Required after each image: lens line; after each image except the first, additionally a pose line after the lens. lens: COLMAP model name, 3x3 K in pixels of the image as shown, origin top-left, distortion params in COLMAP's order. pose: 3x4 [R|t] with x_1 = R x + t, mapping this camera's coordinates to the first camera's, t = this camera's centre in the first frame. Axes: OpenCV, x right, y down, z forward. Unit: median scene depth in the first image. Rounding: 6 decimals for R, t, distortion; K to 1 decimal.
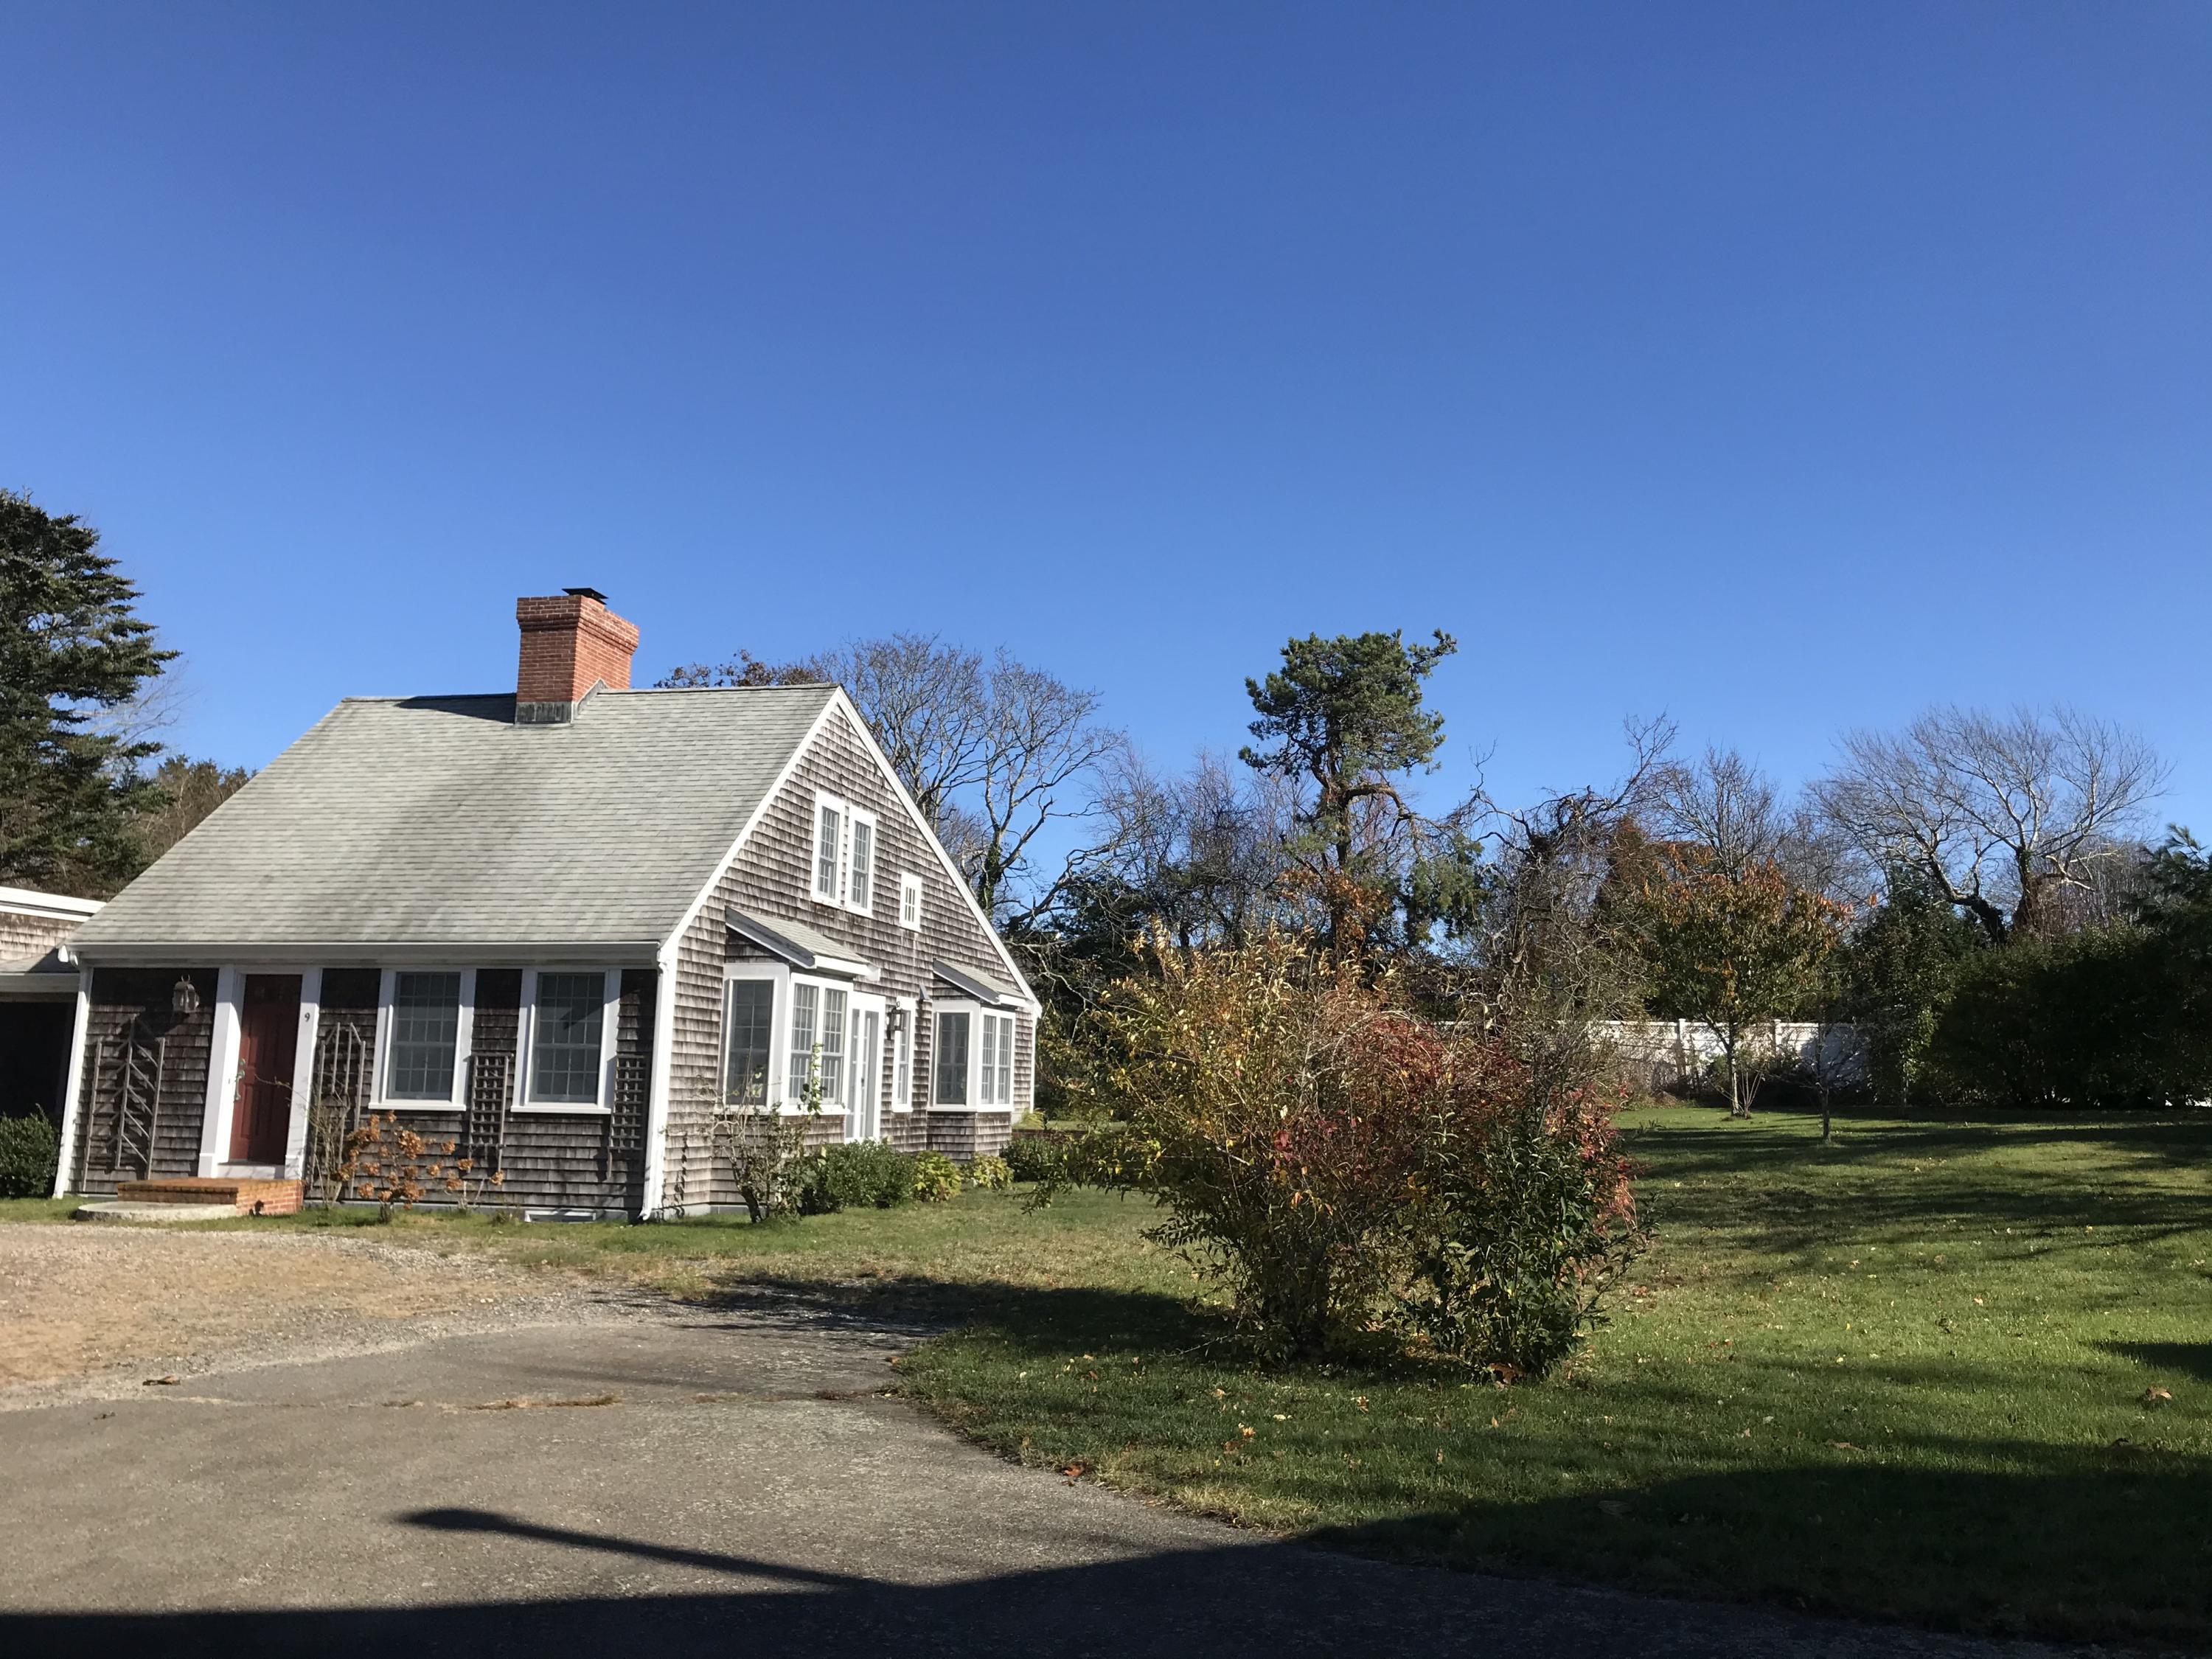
lens RADIAL K [[1795.7, 0, 1105.1], [0, 1795.7, 813.1], [0, 0, 1]] dist [0.002218, 0.003423]
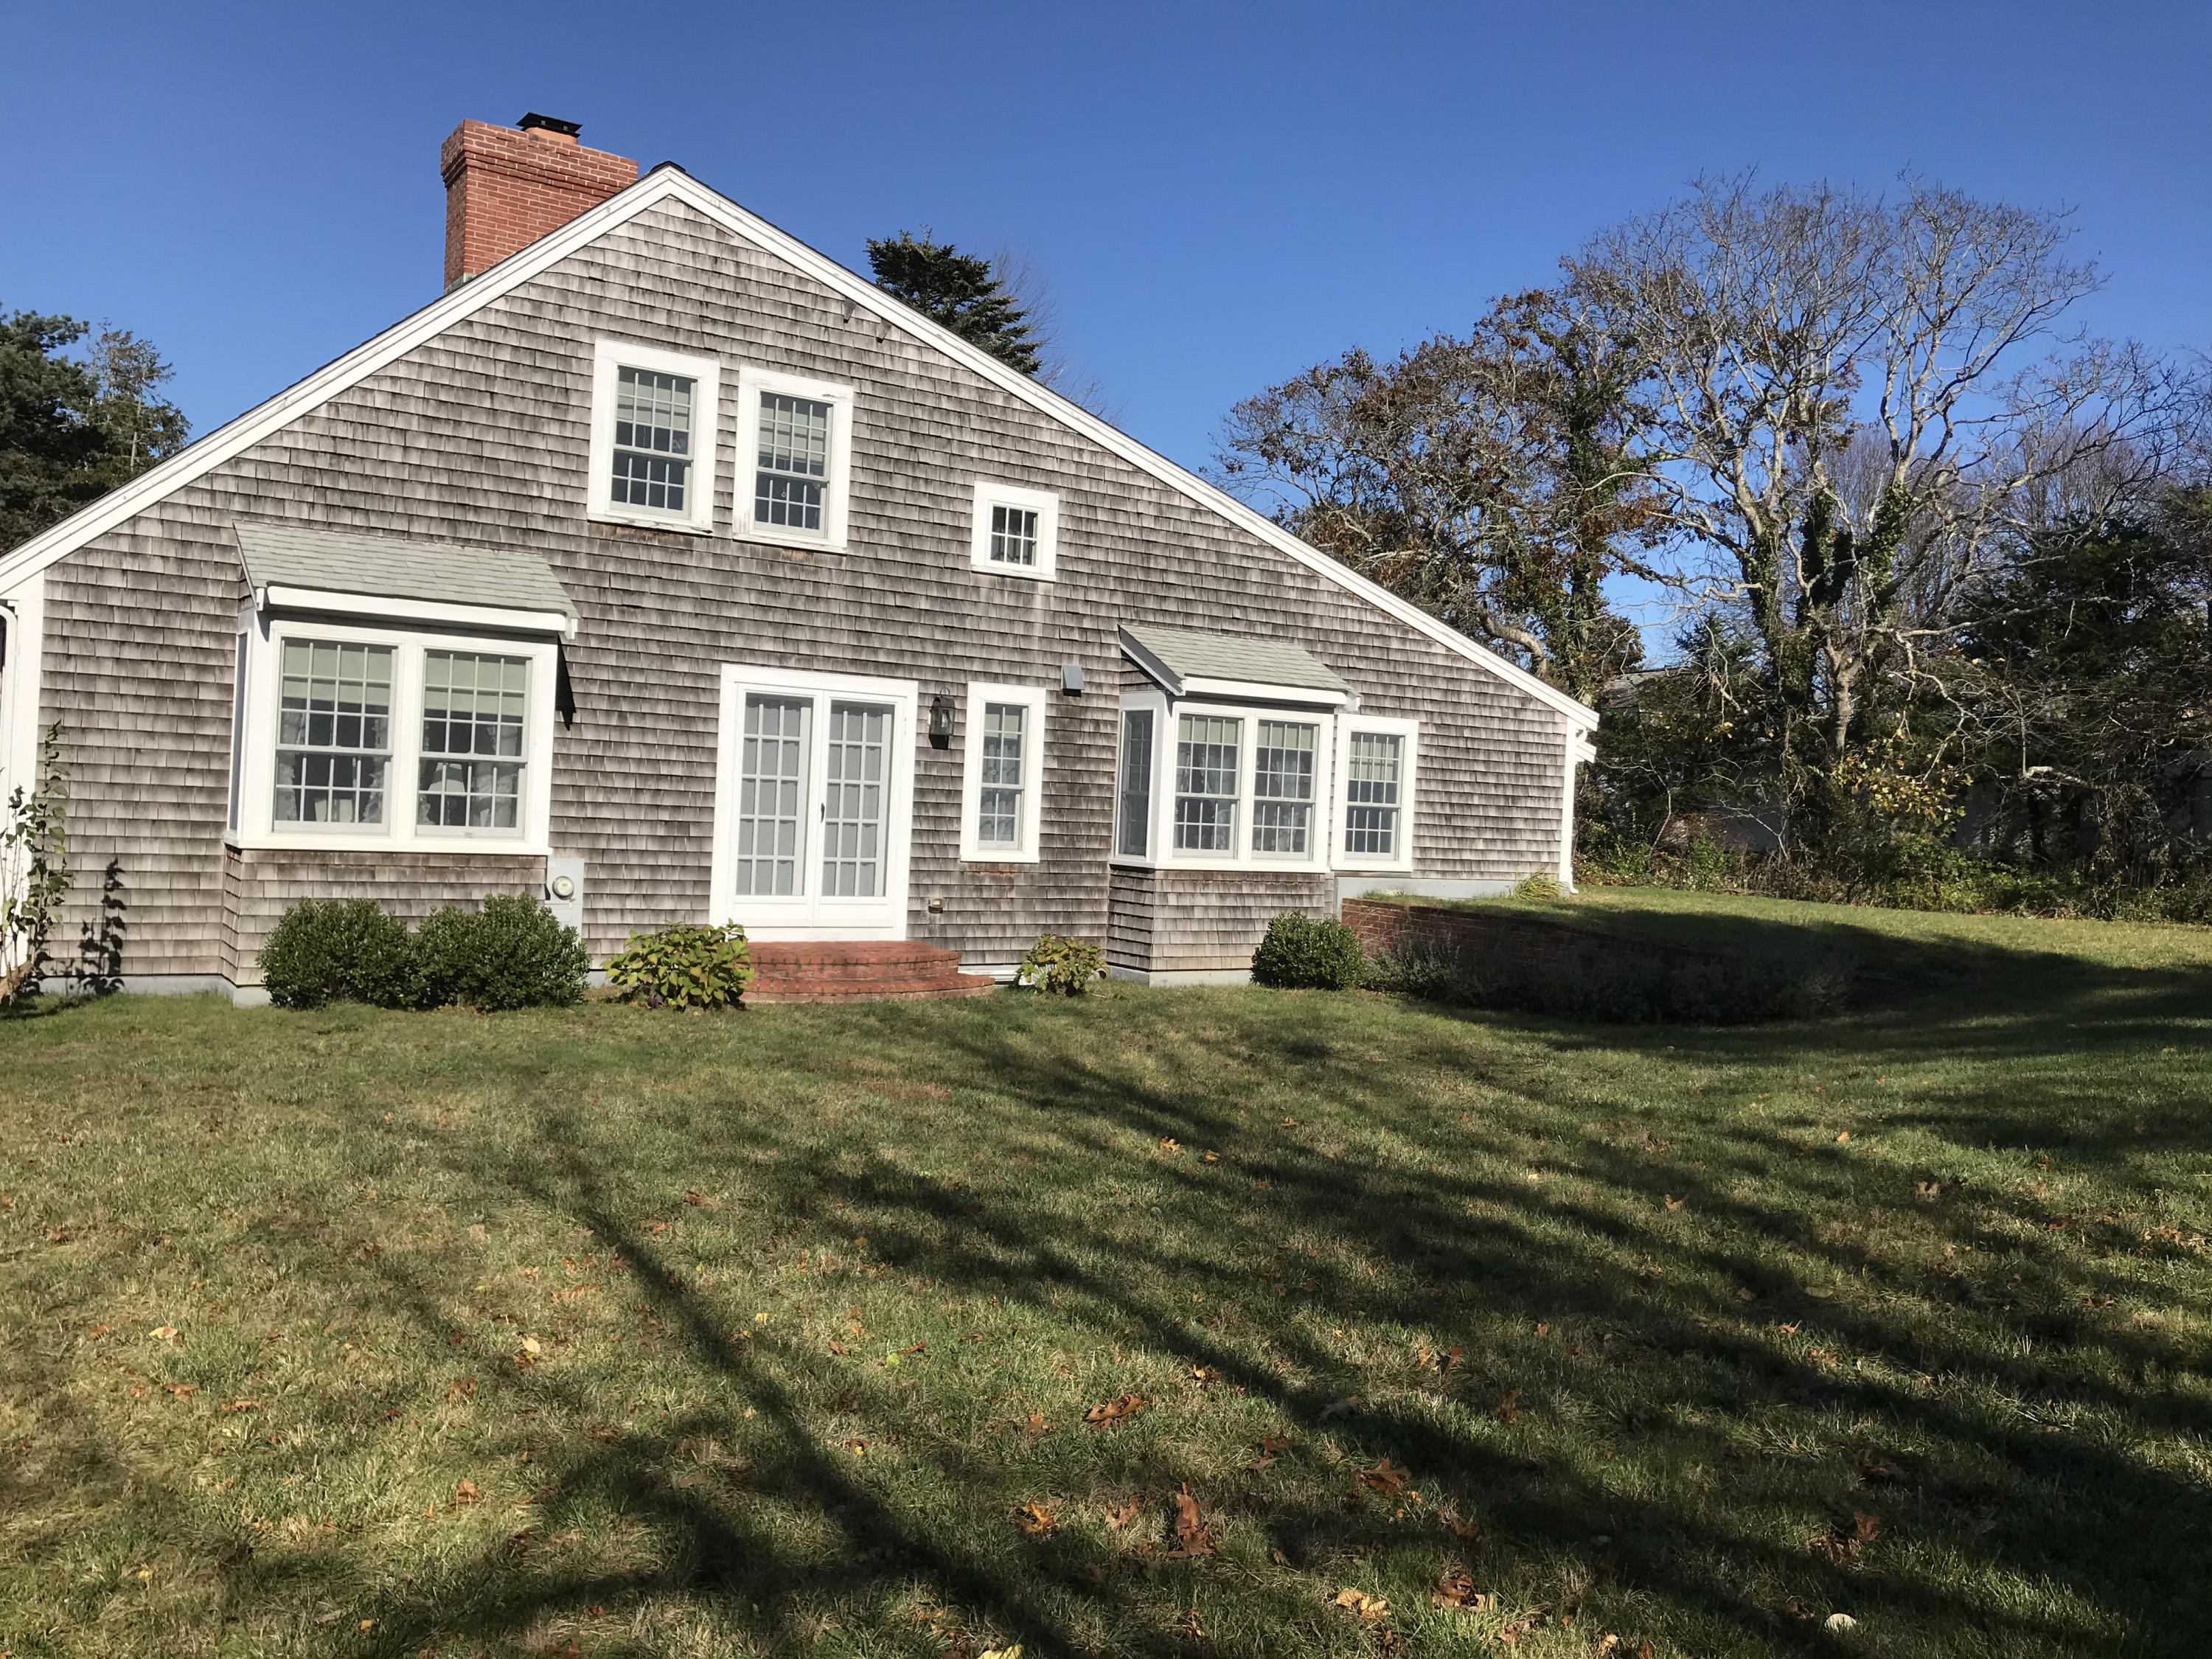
lens RADIAL K [[1939.1, 0, 1107.3], [0, 1939.1, 821.2], [0, 0, 1]] dist [0.044528, 0.001275]
pose [[0.713261, 0.008628, -0.700845, 0.379513], [0.076972, 0.992912, 0.090559, 0.090544], [0.696659, -0.118538, 0.707542, 0.542280]]
